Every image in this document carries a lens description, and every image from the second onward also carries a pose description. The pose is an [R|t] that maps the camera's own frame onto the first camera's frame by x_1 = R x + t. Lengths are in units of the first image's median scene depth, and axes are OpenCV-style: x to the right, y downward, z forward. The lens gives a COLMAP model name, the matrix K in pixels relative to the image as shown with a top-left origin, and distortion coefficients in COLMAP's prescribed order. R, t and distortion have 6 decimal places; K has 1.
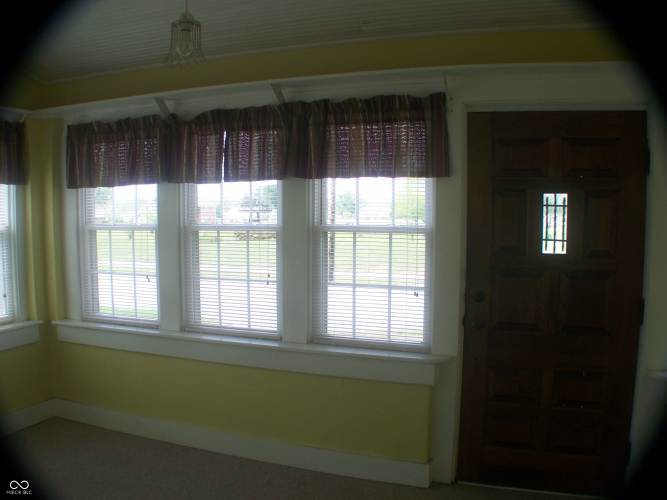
lens RADIAL K [[624.6, 0, 333.5], [0, 624.6, 250.0], [0, 0, 1]] dist [-0.232846, 0.019542]
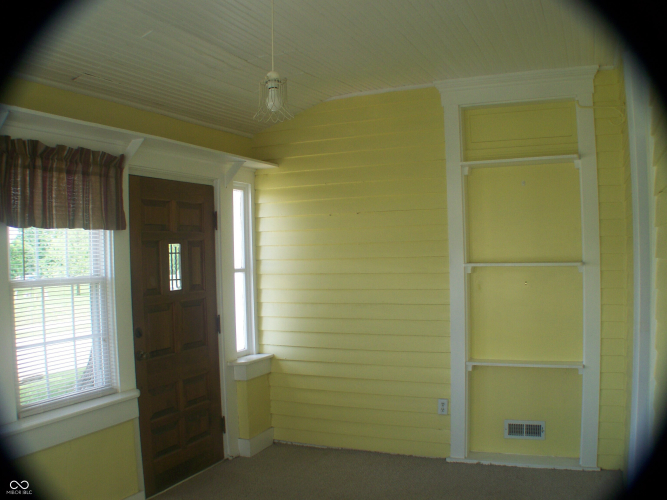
lens RADIAL K [[624.6, 0, 333.5], [0, 624.6, 250.0], [0, 0, 1]] dist [-0.232846, 0.019542]
pose [[0.037238, 0.003418, 0.999301, -0.908294], [0.111950, 0.993685, -0.007570, -0.030246], [-0.993016, 0.112153, 0.036620, 0.583882]]
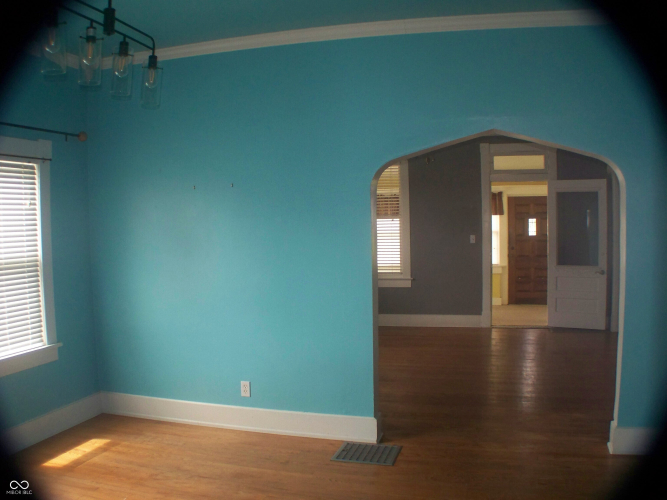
lens RADIAL K [[624.6, 0, 333.5], [0, 624.6, 250.0], [0, 0, 1]] dist [-0.232846, 0.019542]
pose [[0.993821, -0.018858, 0.109378, -1.191532], [0.025277, 0.998019, -0.057606, 0.266576], [-0.108075, 0.060014, 0.992330, -2.428750]]
